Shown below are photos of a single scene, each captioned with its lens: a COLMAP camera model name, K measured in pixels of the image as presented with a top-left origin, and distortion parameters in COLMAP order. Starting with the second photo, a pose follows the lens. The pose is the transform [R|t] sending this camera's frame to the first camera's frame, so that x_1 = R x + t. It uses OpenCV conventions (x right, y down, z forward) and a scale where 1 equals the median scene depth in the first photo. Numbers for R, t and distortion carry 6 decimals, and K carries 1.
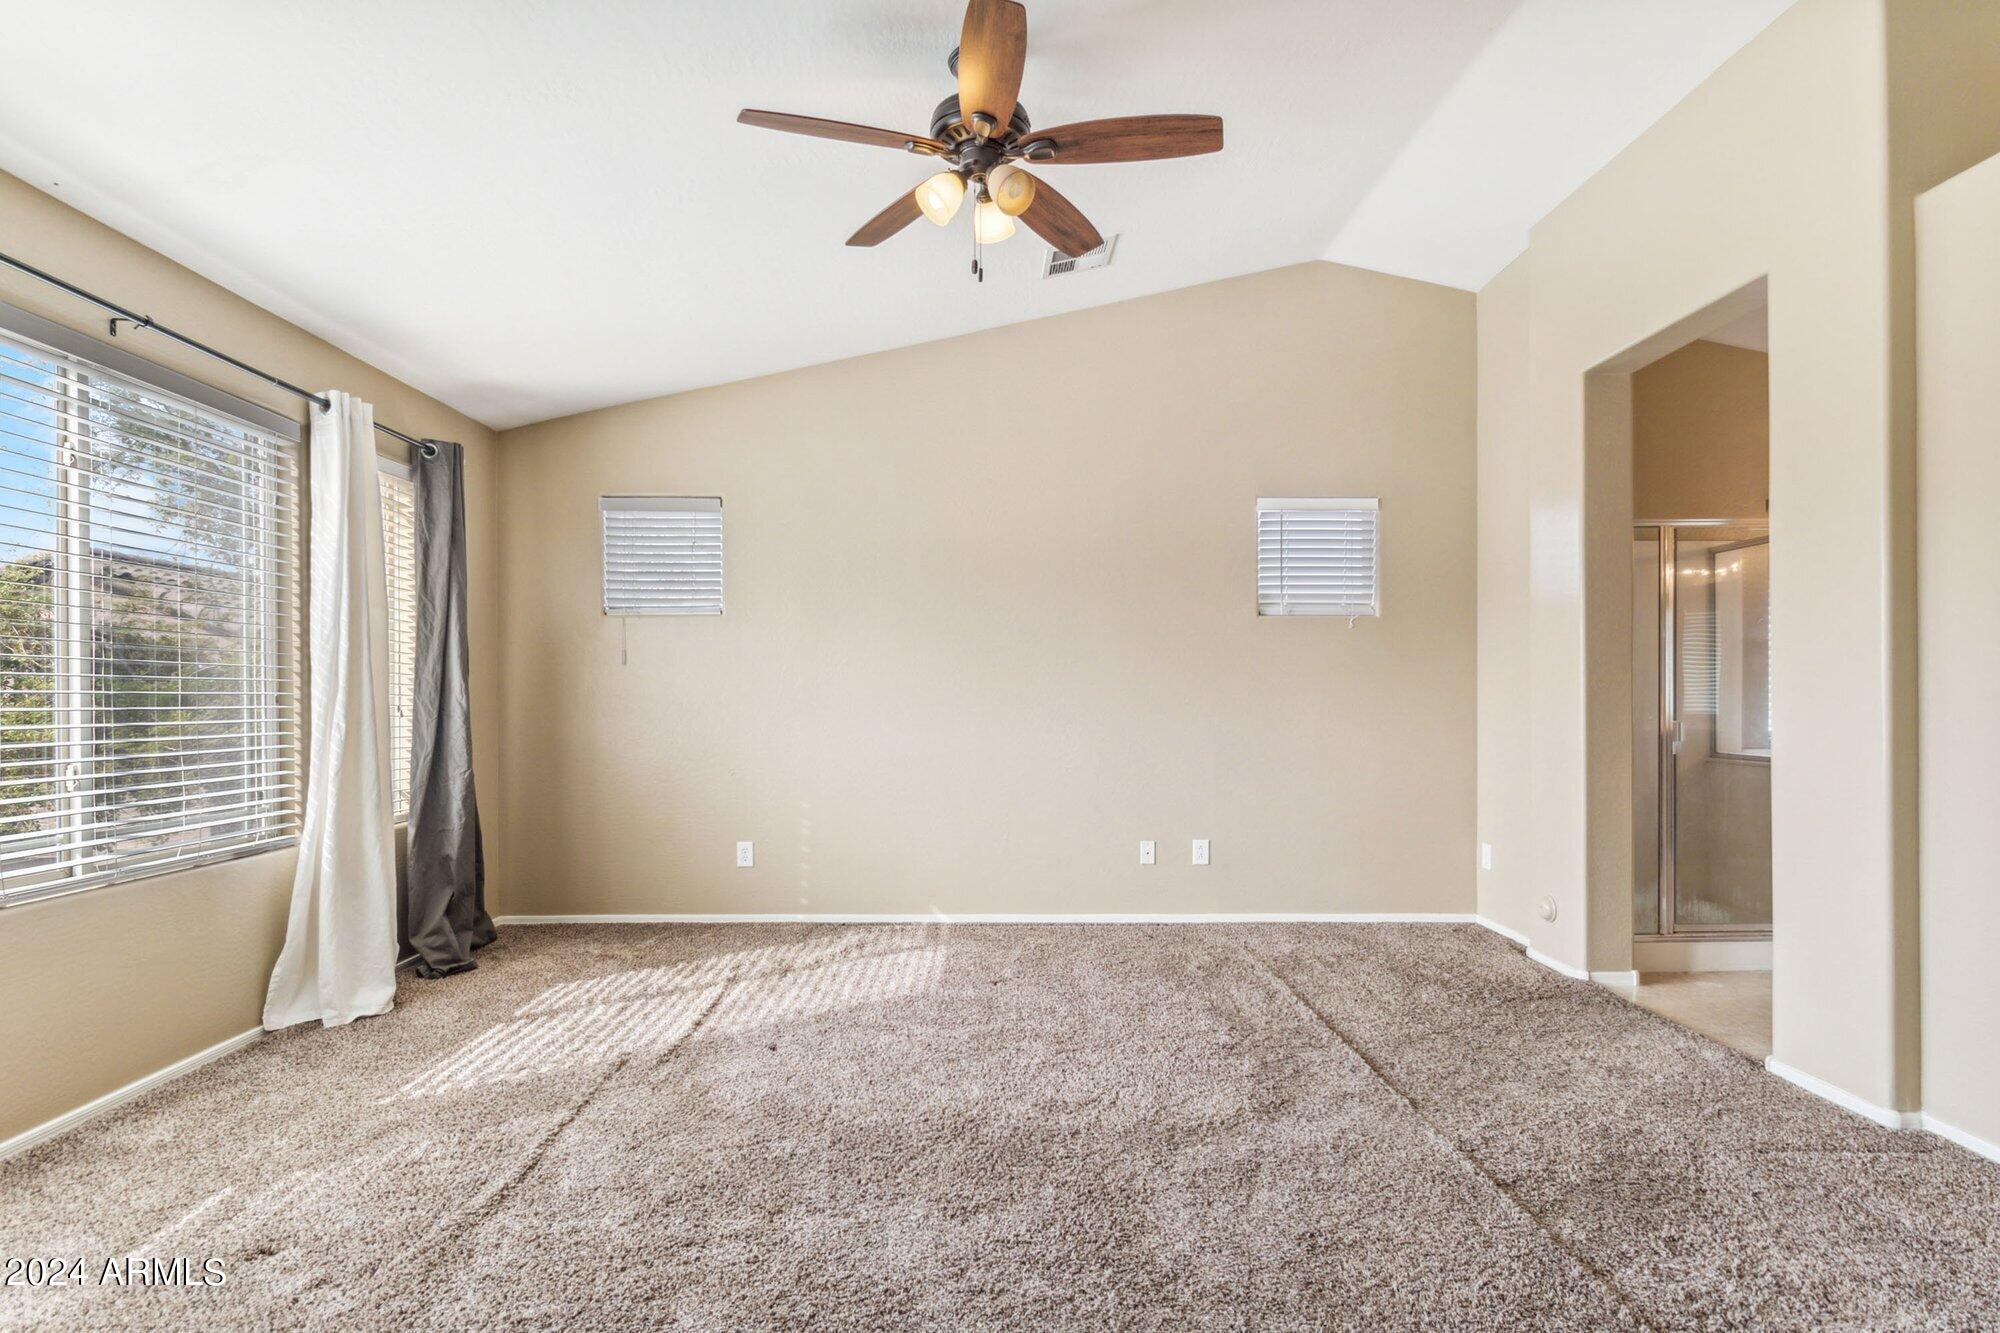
lens RADIAL K [[973.8, 0, 1001.1], [0, 973.8, 695.5], [0, 0, 1]] dist [-0.000448, -0.000116]
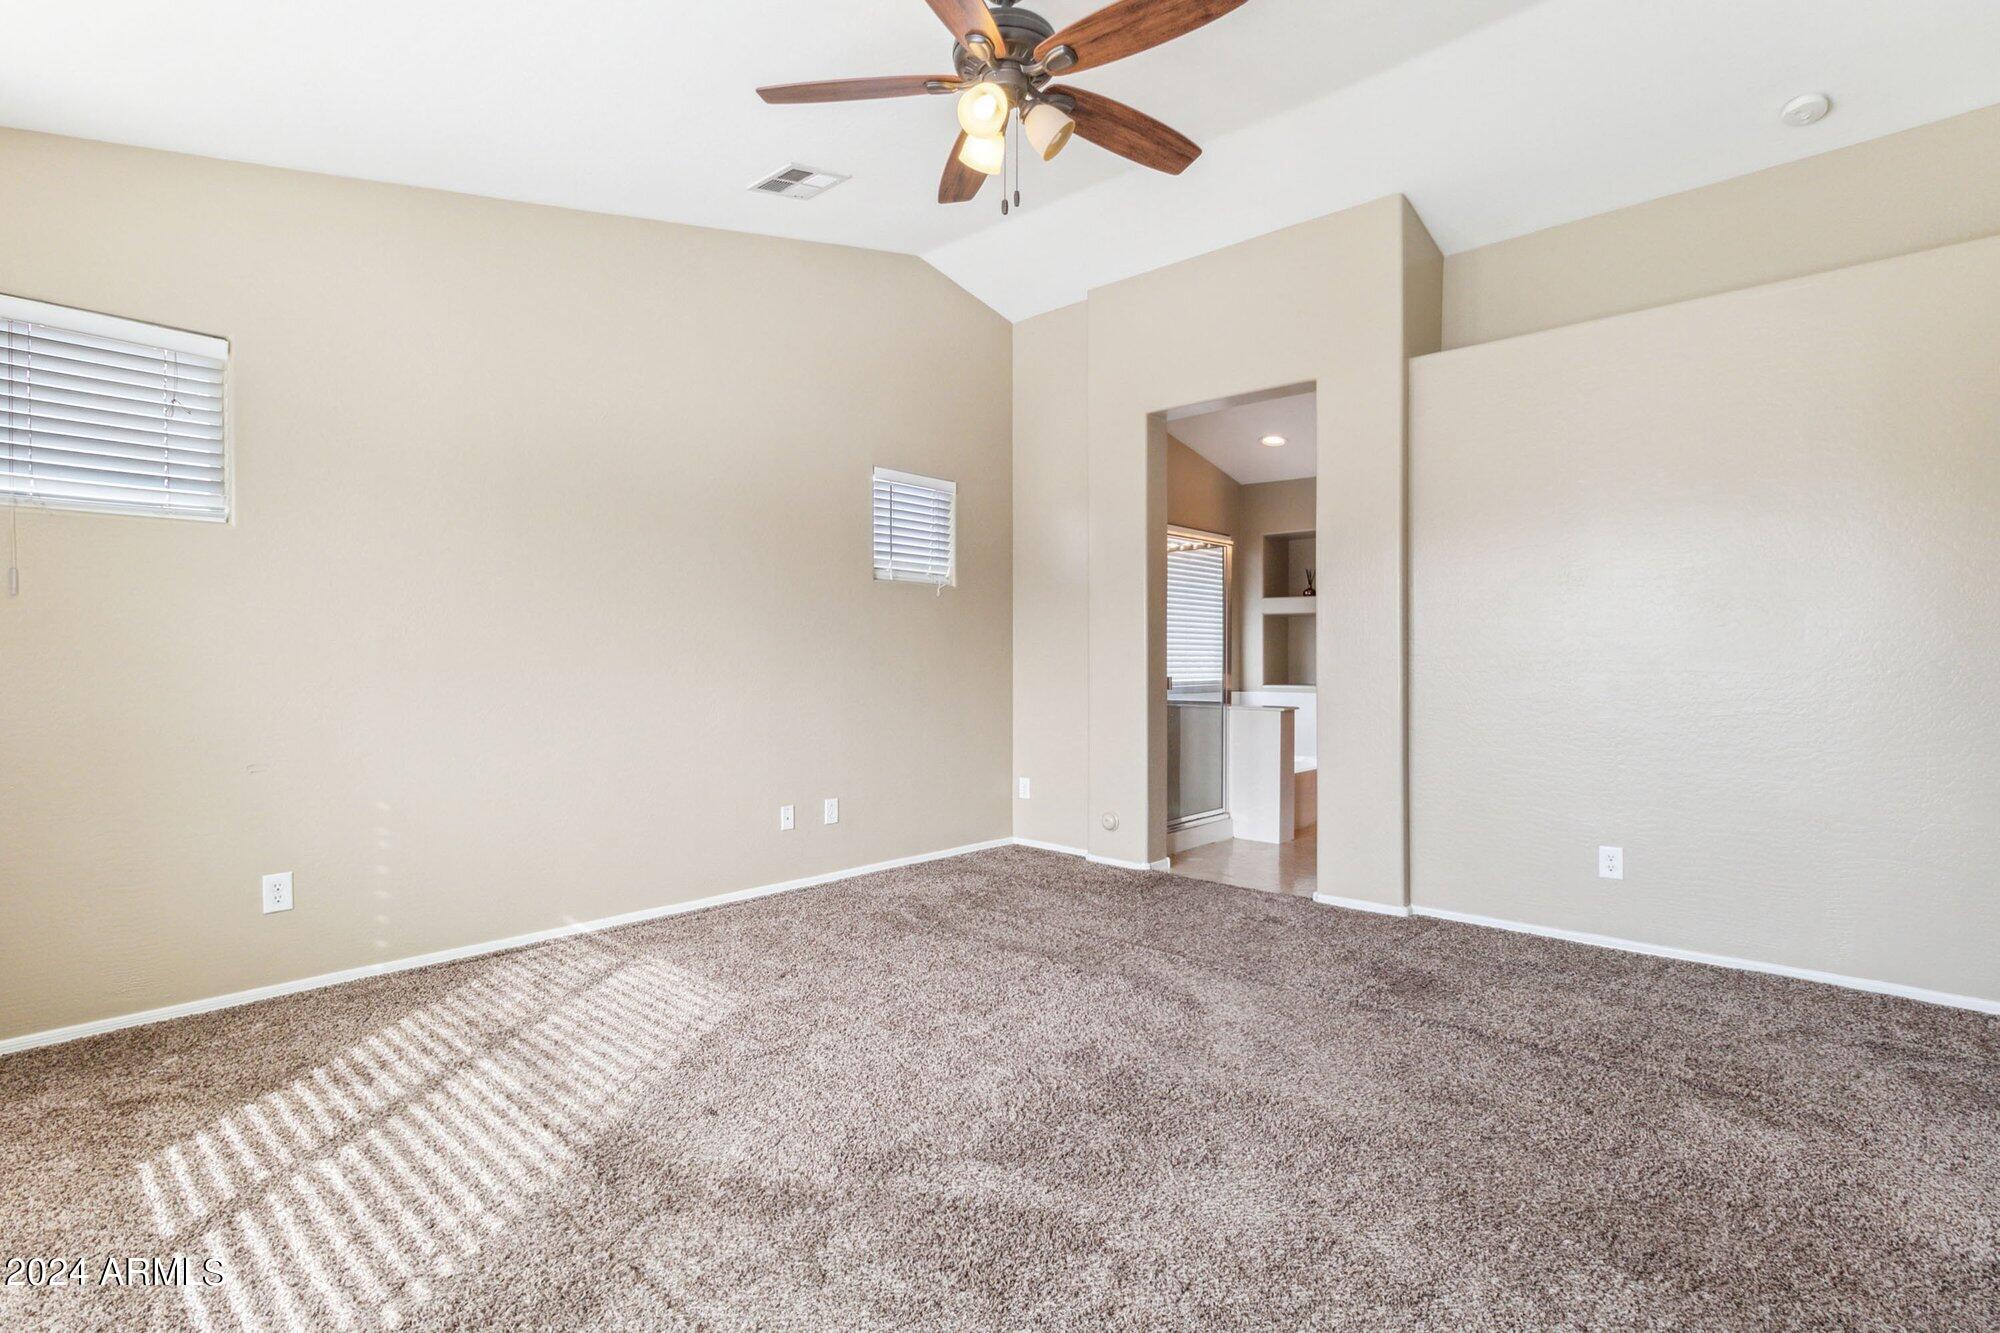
lens RADIAL K [[944.4, 0, 1000.0], [0, 944.4, 666.5], [0, 0, 1]] dist [0.003430, 0.001238]
pose [[0.687169, -0.001518, 0.726496, -0.481995], [-0.005650, 0.999956, 0.007434, 0.004280], [-0.726476, -0.009213, 0.687131, 0.257962]]
